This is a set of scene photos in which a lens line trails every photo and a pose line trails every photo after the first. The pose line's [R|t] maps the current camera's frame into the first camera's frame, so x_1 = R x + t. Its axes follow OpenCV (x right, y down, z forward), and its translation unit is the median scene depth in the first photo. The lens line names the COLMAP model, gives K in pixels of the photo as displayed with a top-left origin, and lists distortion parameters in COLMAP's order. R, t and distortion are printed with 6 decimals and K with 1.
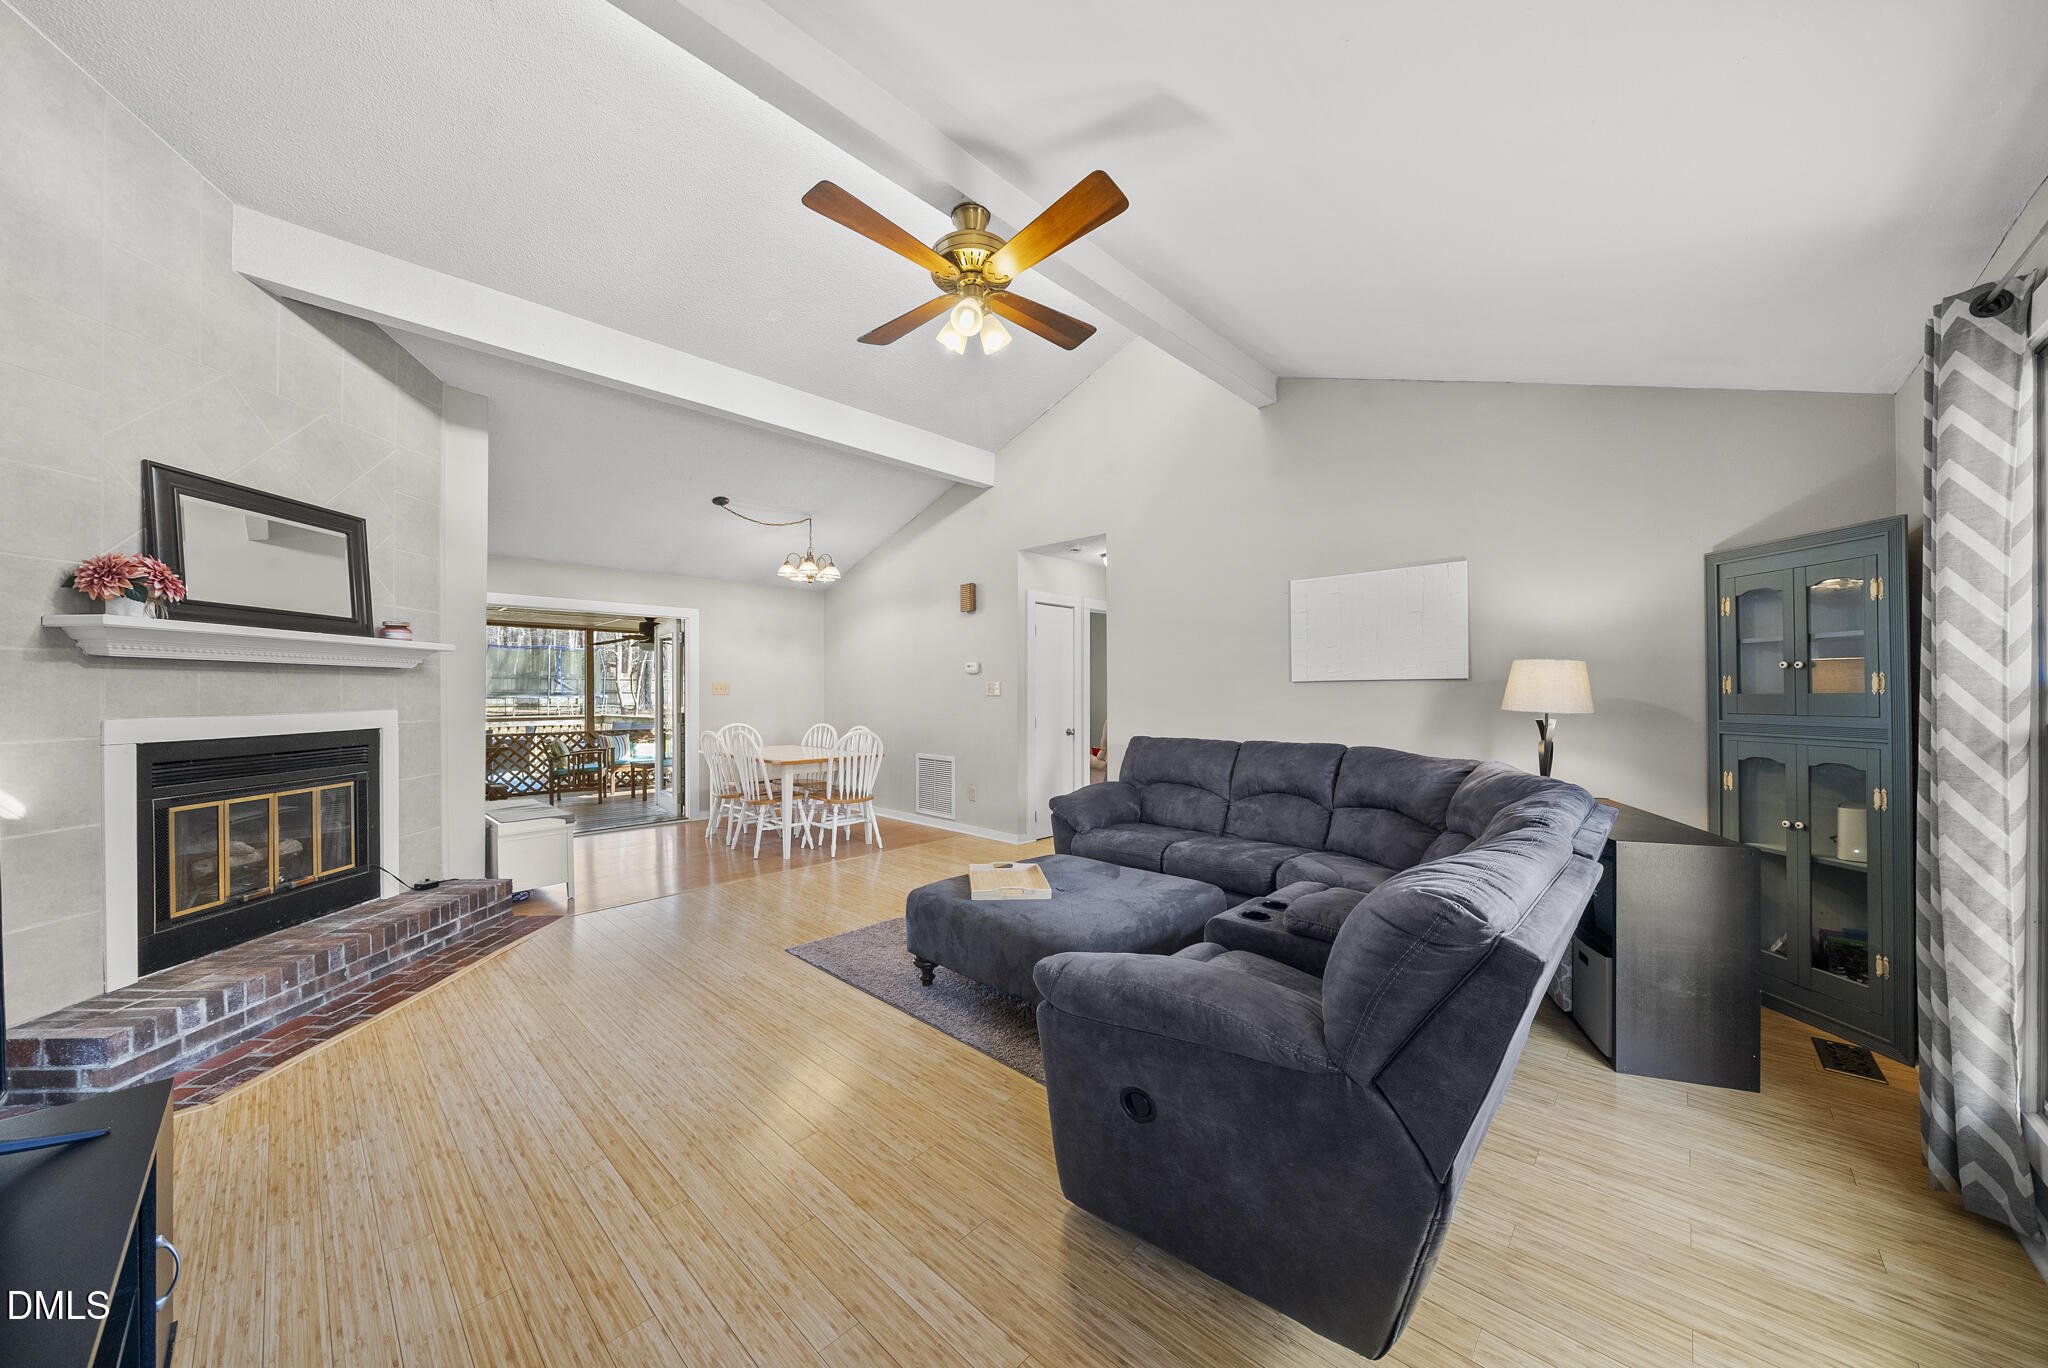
lens RADIAL K [[708.4, 0, 1017.7], [0, 708.4, 687.2], [0, 0, 1]] dist [-0.008029, 0.000394]
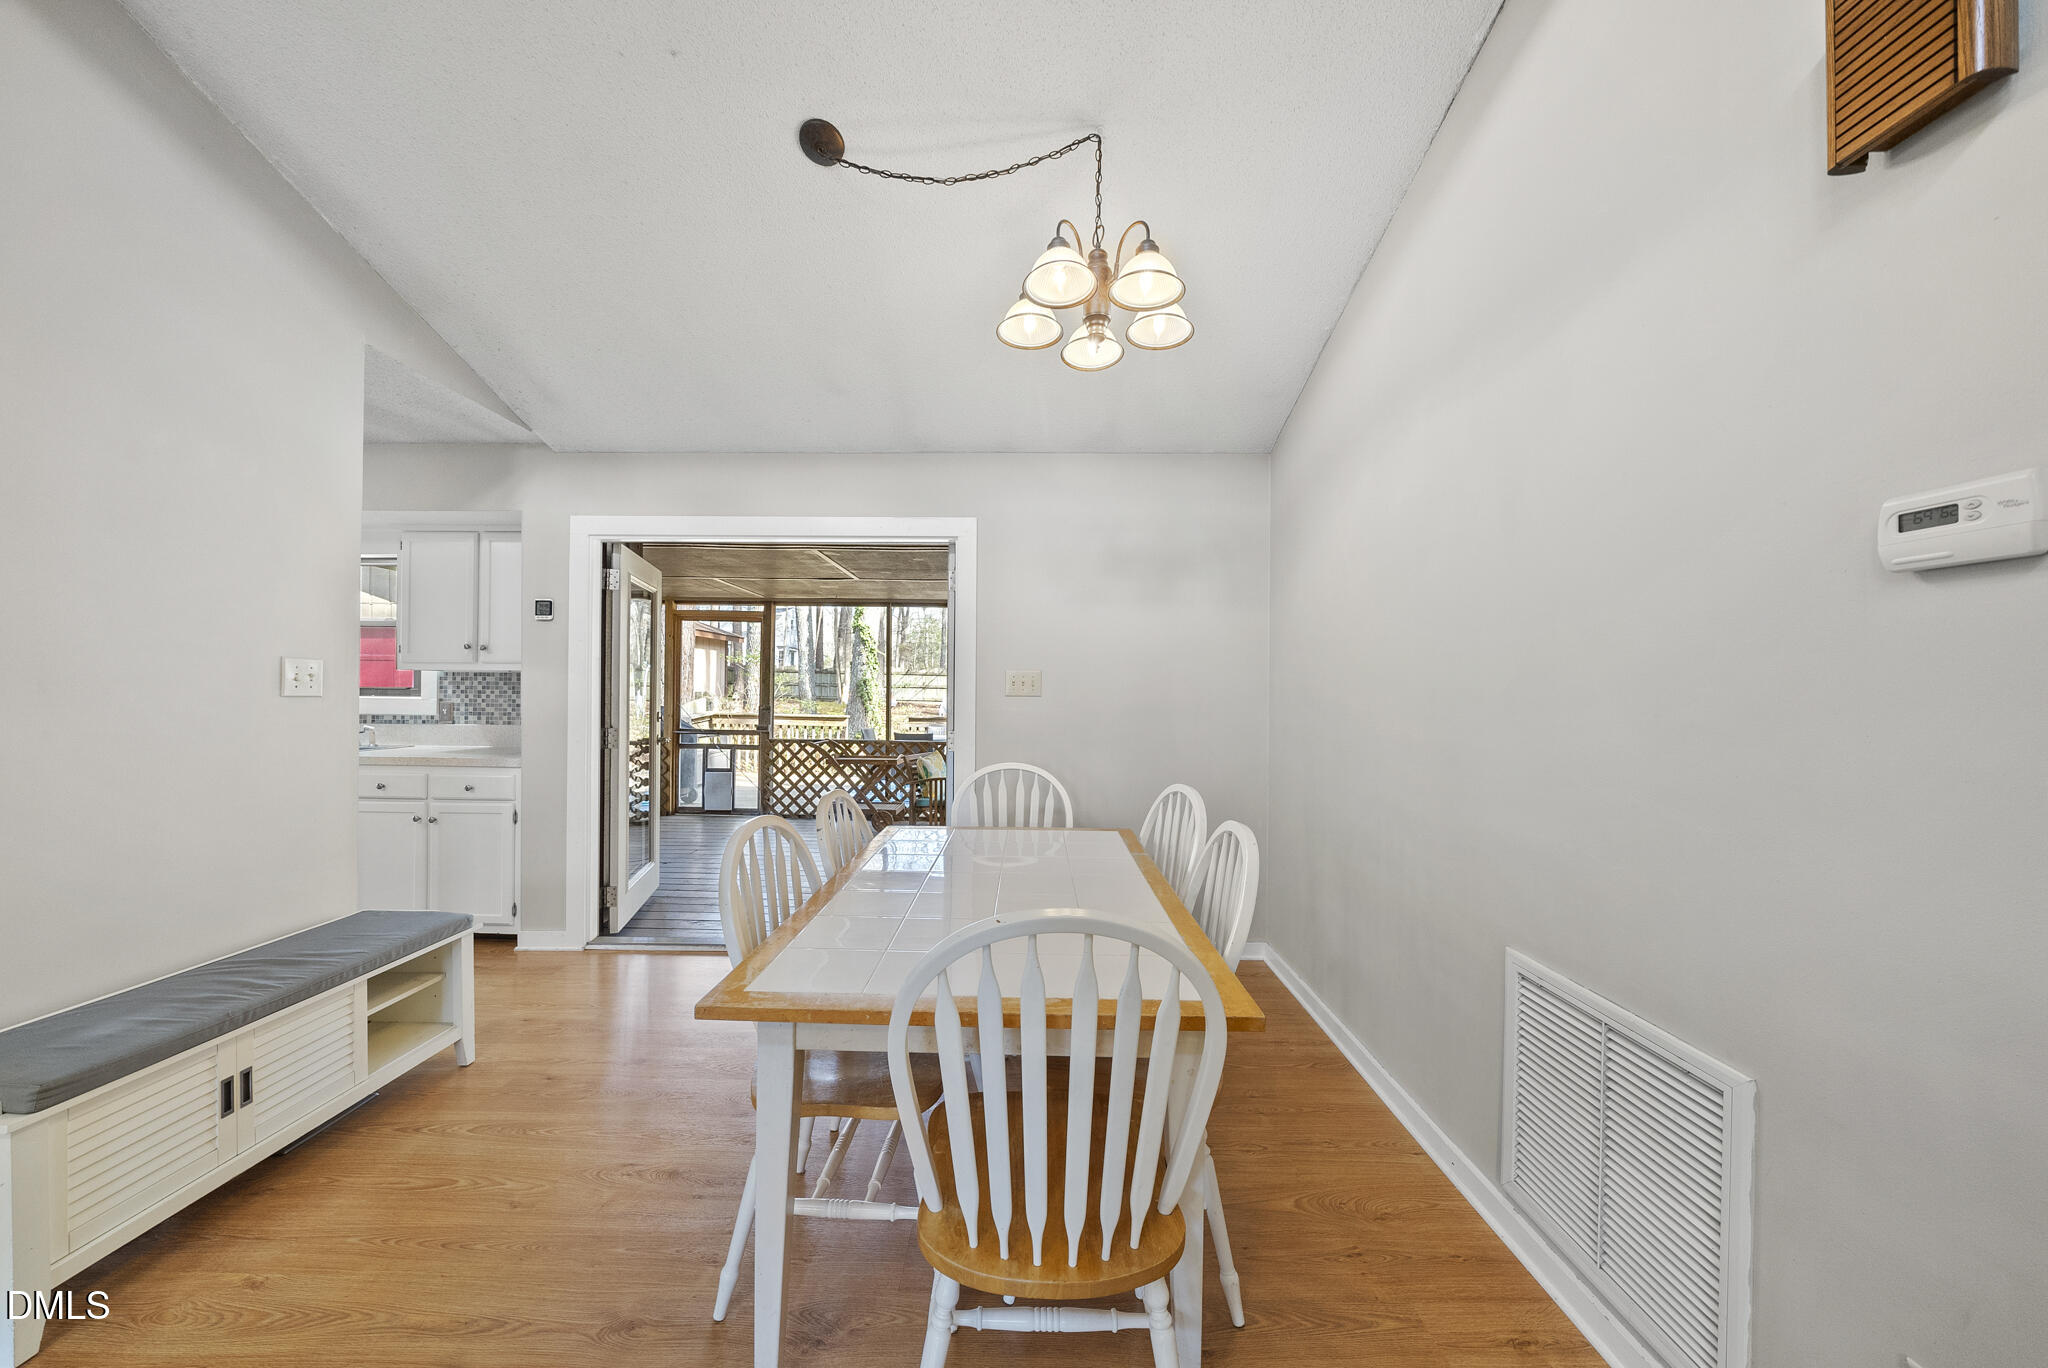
lens RADIAL K [[708.4, 0, 1032.3], [0, 708.4, 689.5], [0, 0, 1]] dist [-0.008029, 0.000394]
pose [[0.680521, 0.012385, -0.732624, -0.144367], [-0.010692, 0.999919, 0.006972, 0.005712], [0.732650, 0.003088, 0.680598, 1.507445]]
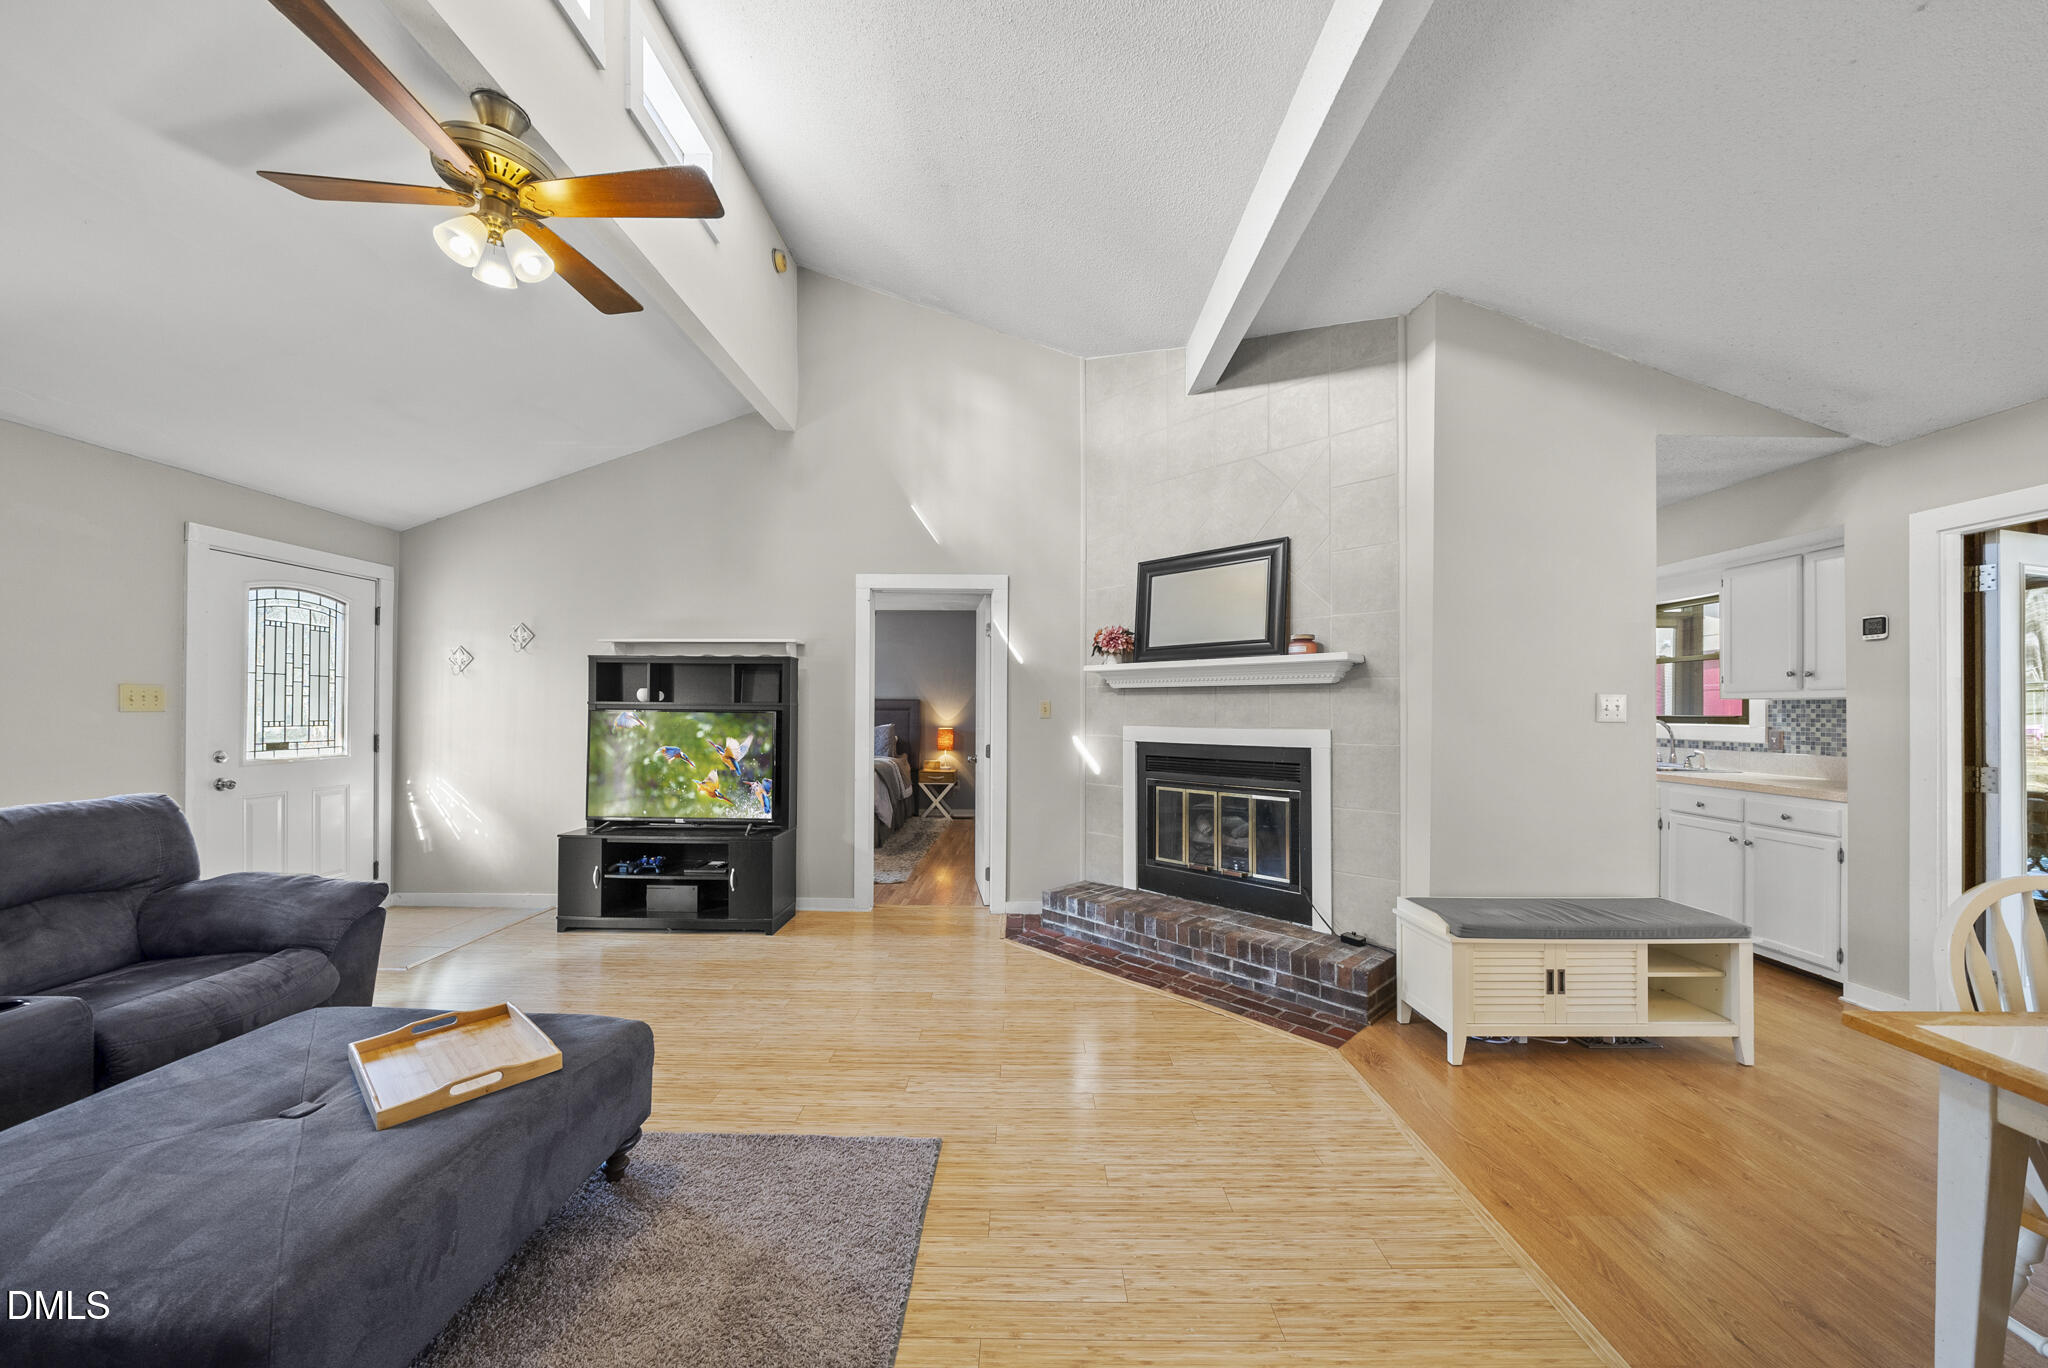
lens RADIAL K [[708.4, 0, 1023.3], [0, 708.4, 708.4], [0, 0, 1]] dist [-0.008029, 0.000394]
pose [[-0.729756, 0.001607, -0.683705, 0.033018], [0.004672, 0.999986, -0.002636, 0.005793], [0.683691, -0.005118, -0.729753, 1.589155]]
